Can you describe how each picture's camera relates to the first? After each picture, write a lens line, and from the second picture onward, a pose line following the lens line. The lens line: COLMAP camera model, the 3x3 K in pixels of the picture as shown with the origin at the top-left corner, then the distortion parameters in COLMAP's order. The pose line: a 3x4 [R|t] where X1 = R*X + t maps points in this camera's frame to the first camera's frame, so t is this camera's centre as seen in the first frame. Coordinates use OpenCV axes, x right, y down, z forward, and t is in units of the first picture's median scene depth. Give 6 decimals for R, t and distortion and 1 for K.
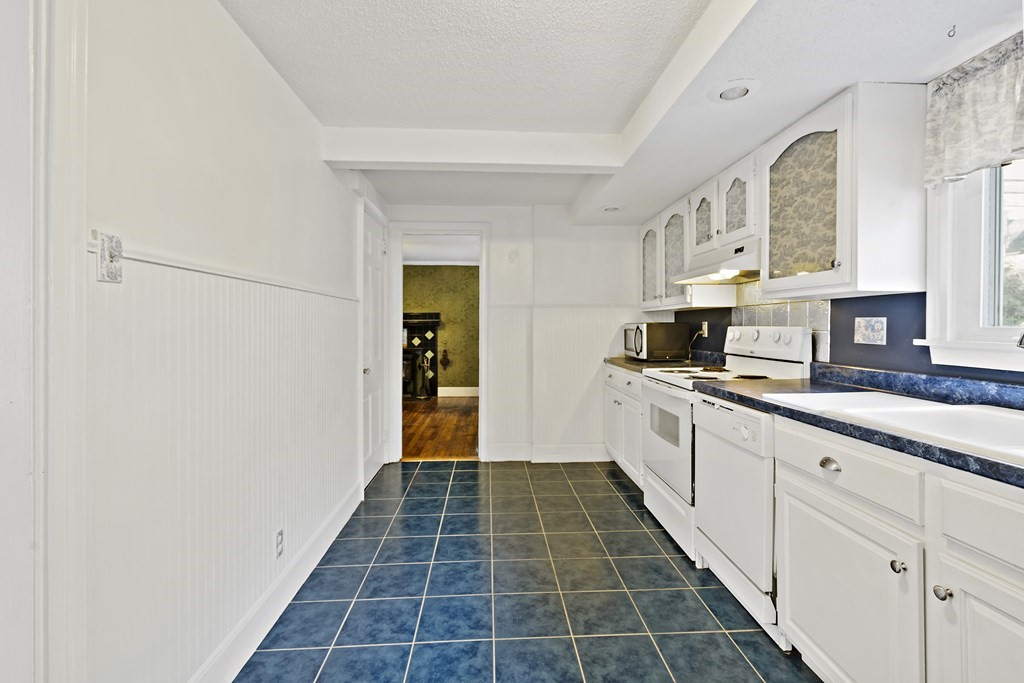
lens RADIAL K [[466.7, 0, 513.0], [0, 466.7, 327.5], [0, 0, 1]] dist [-0.002385, -0.000029]
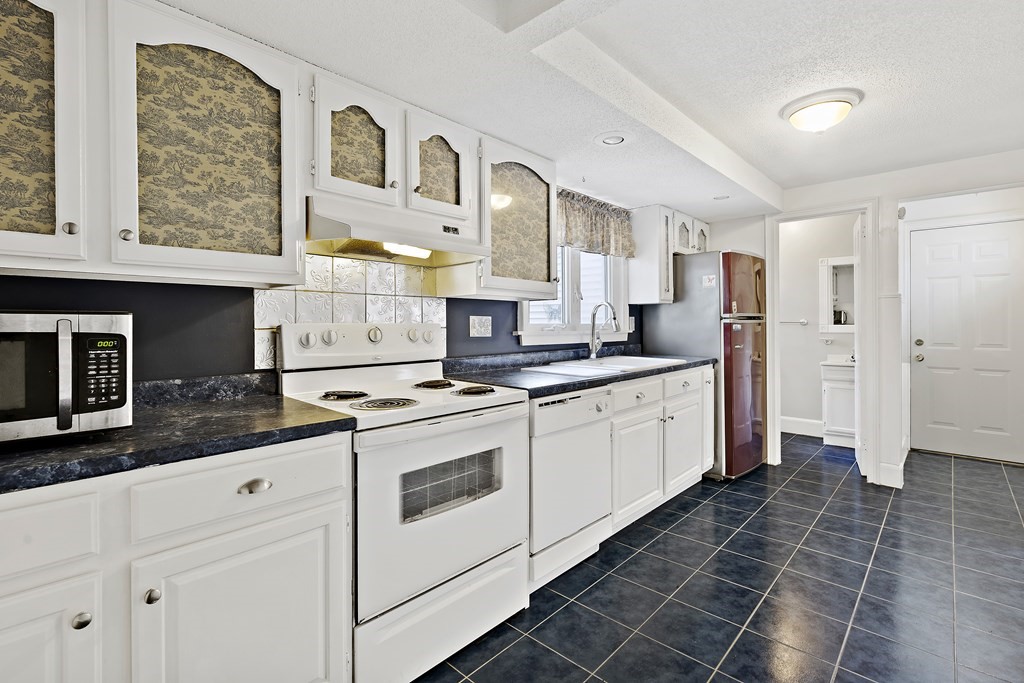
lens RADIAL K [[466.7, 0, 513.0], [0, 466.7, 327.5], [0, 0, 1]] dist [-0.002385, -0.000029]
pose [[-0.695945, -0.014014, 0.717958, -0.211381], [-0.004297, 0.999873, 0.015351, -0.010125], [-0.718082, 0.007599, -0.695917, 1.781223]]
